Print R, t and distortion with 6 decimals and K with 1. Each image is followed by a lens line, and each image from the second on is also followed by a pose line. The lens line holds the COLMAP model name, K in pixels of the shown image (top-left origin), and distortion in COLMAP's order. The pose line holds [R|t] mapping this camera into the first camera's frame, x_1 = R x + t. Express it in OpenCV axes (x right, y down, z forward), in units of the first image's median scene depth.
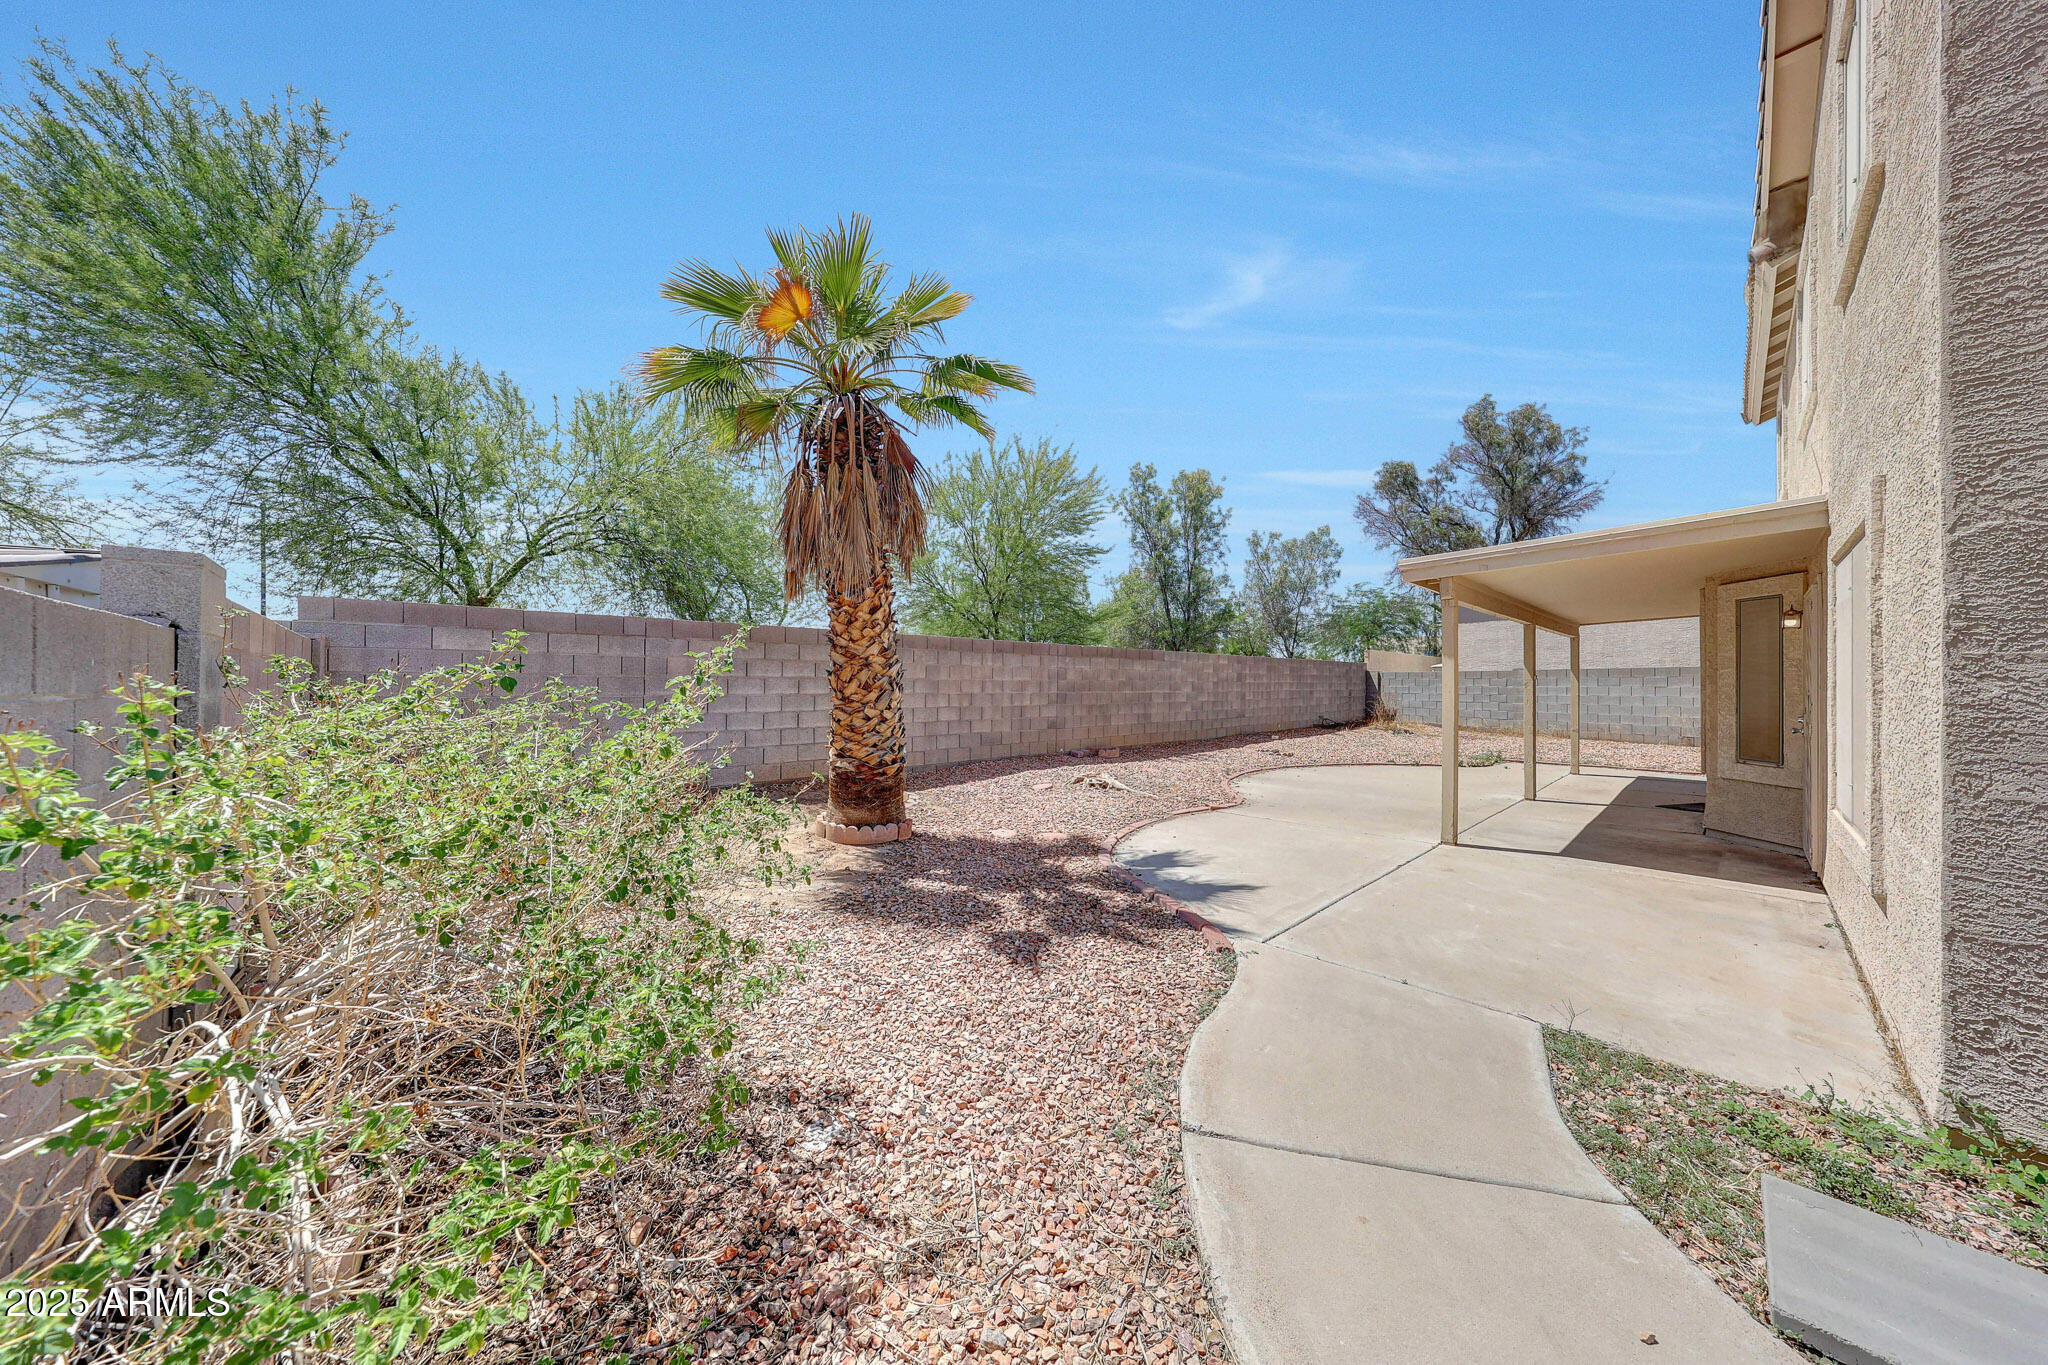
lens RADIAL K [[664.1, 0, 1024.0], [0, 664.1, 682.5], [0, 0, 1]] dist [0.000783, -0.000035]
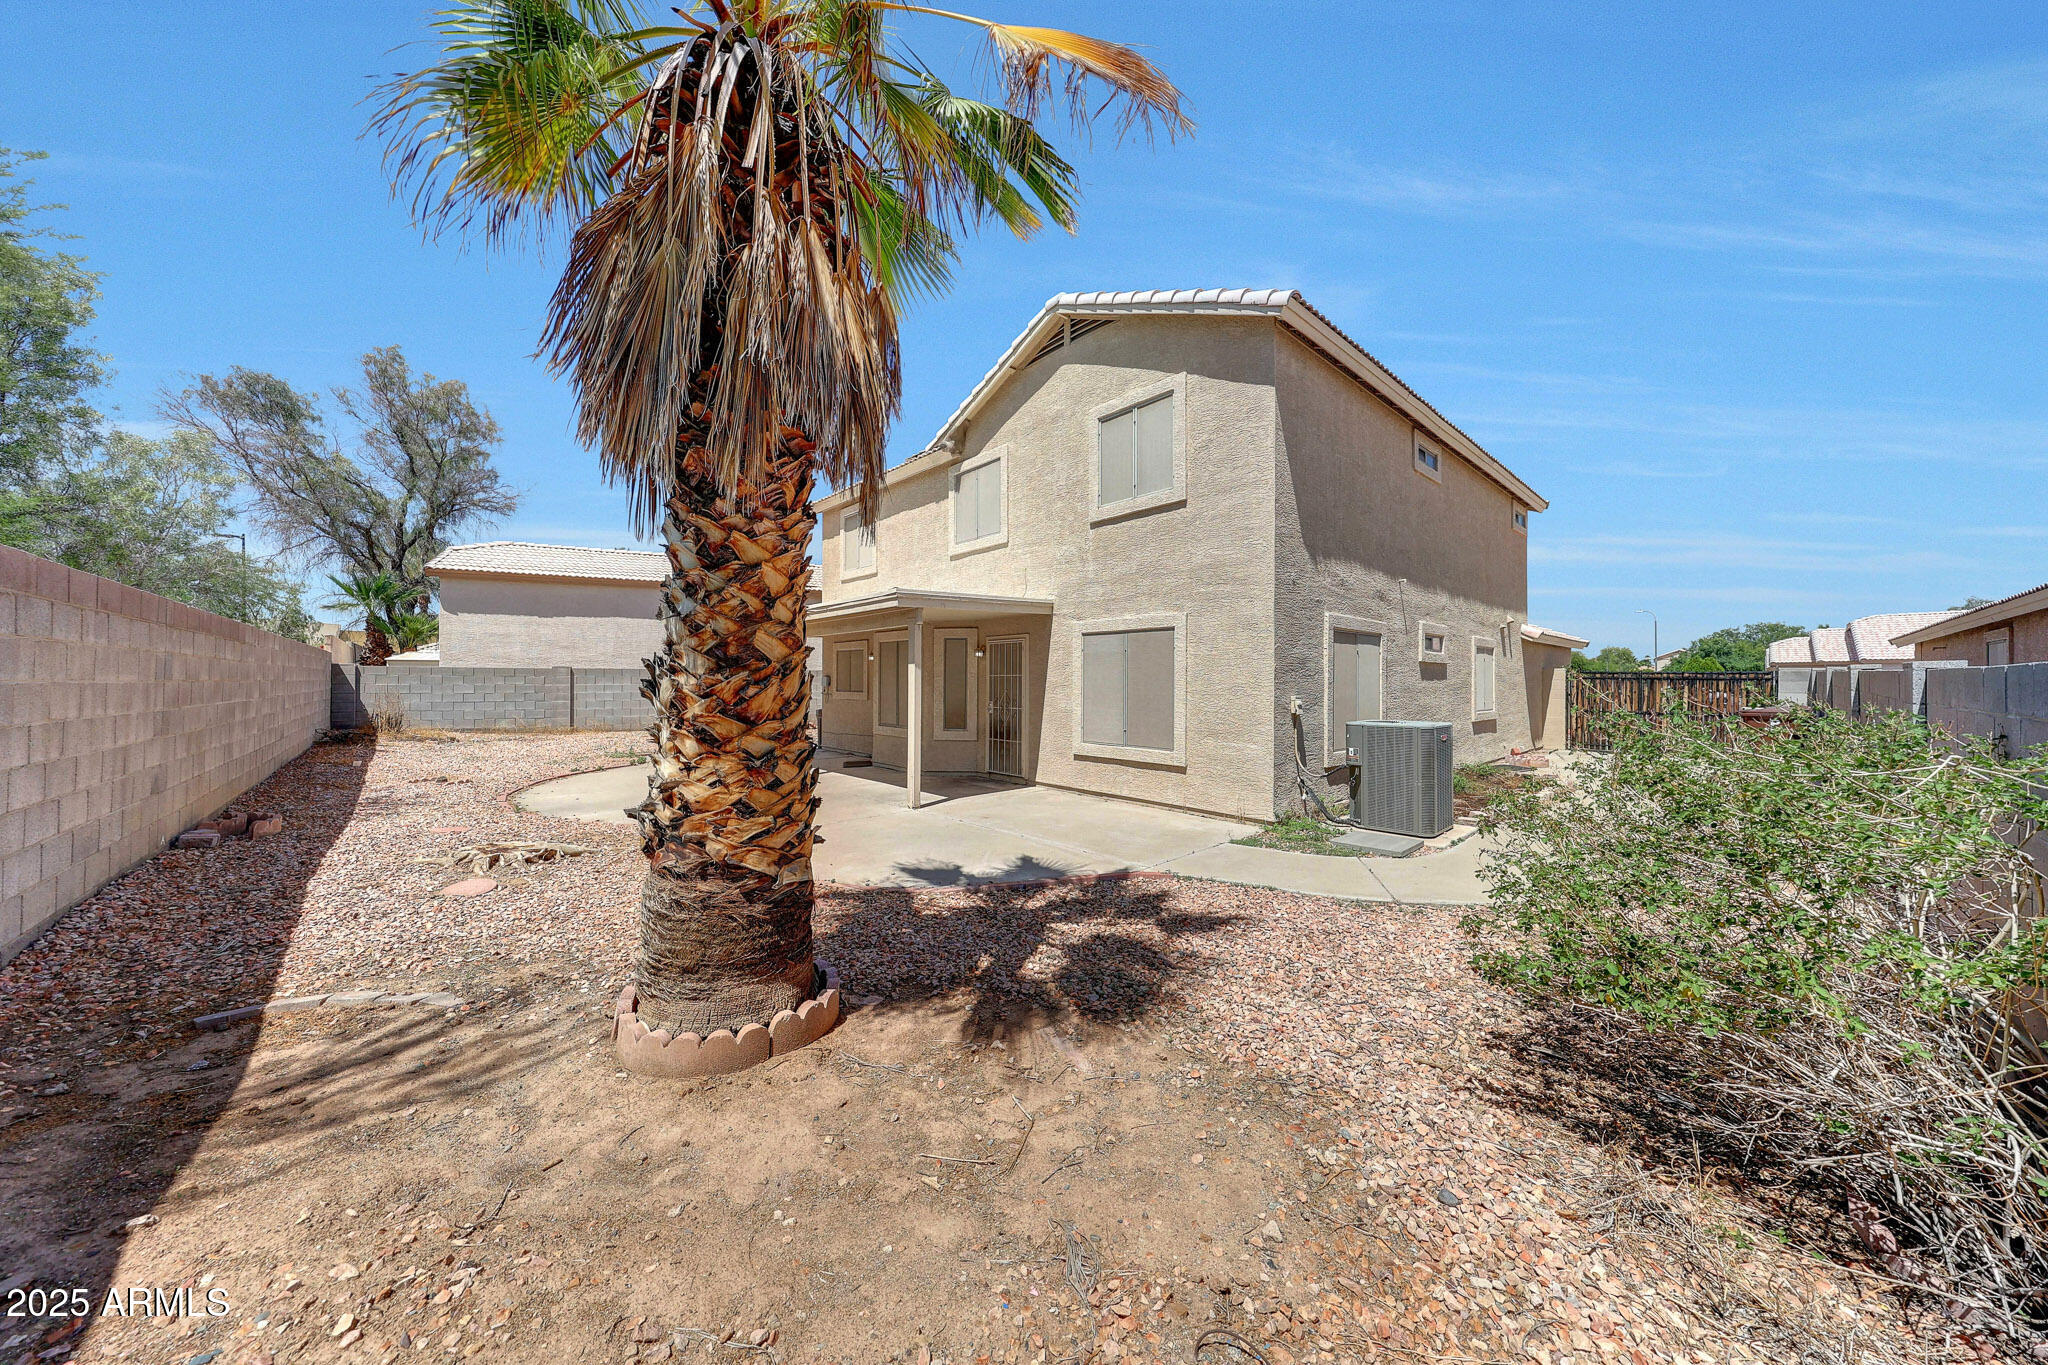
lens RADIAL K [[664.1, 0, 1024.0], [0, 664.1, 682.5], [0, 0, 1]] dist [0.000783, -0.000035]
pose [[0.013406, -0.003546, 0.999904, -0.821568], [-0.006165, 0.999974, 0.003629, -0.016755], [-0.999891, -0.006213, 0.013384, 0.925065]]
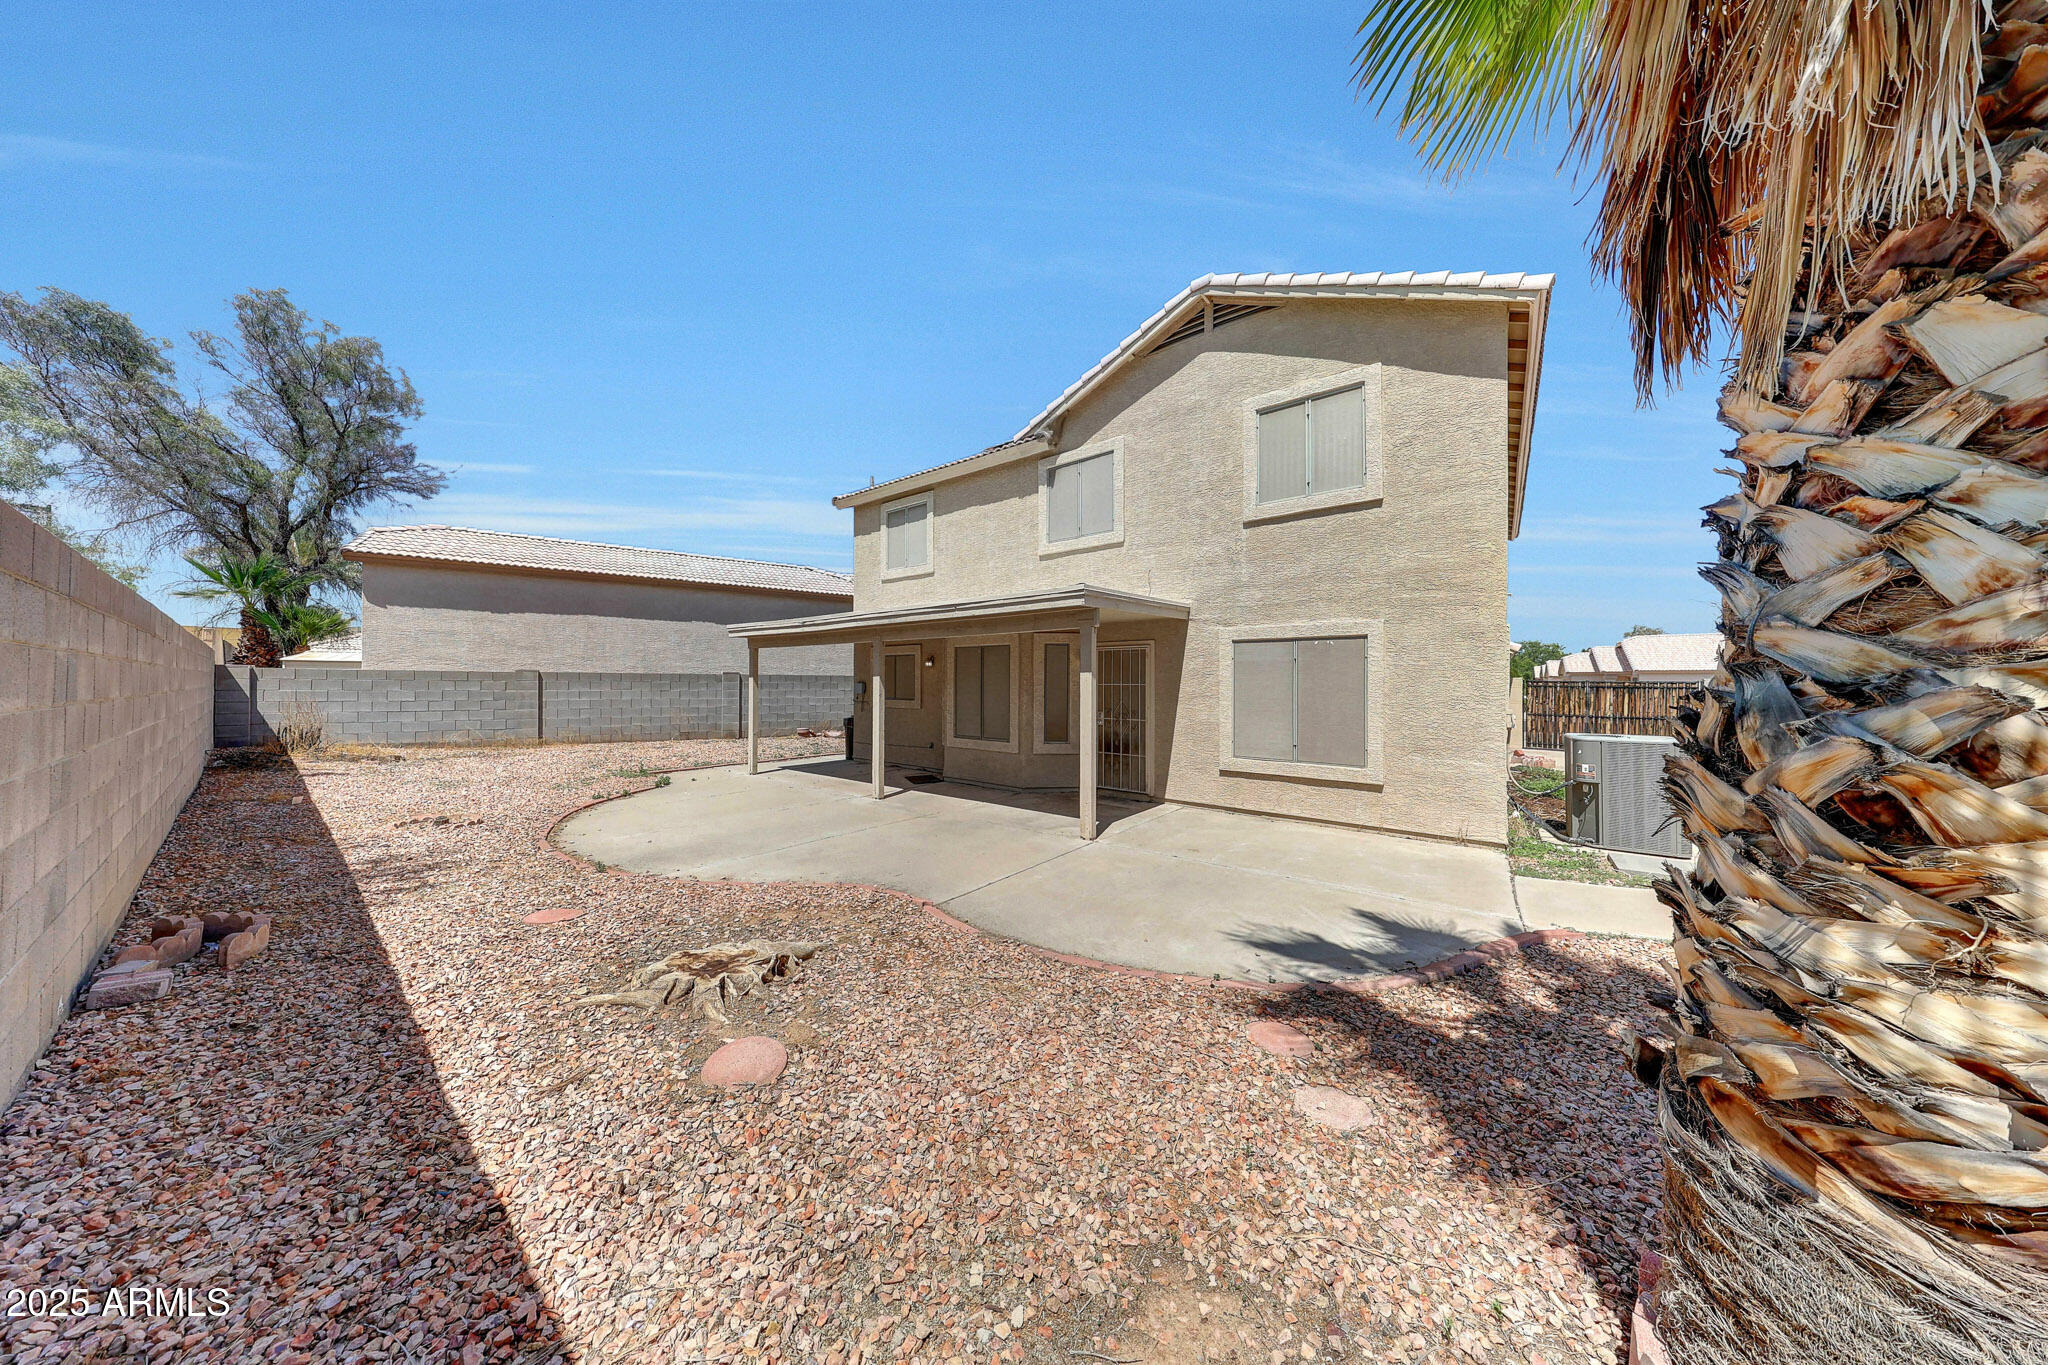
lens RADIAL K [[597.2, 0, 1027.6], [0, 597.2, 687.1], [0, 0, 1]] dist [-0.001333, 0.000096]
pose [[-0.154915, -0.007304, 0.987901, -0.435818], [-0.009159, 0.999940, 0.005957, -0.030516], [-0.987885, -0.008125, -0.154972, 1.531144]]
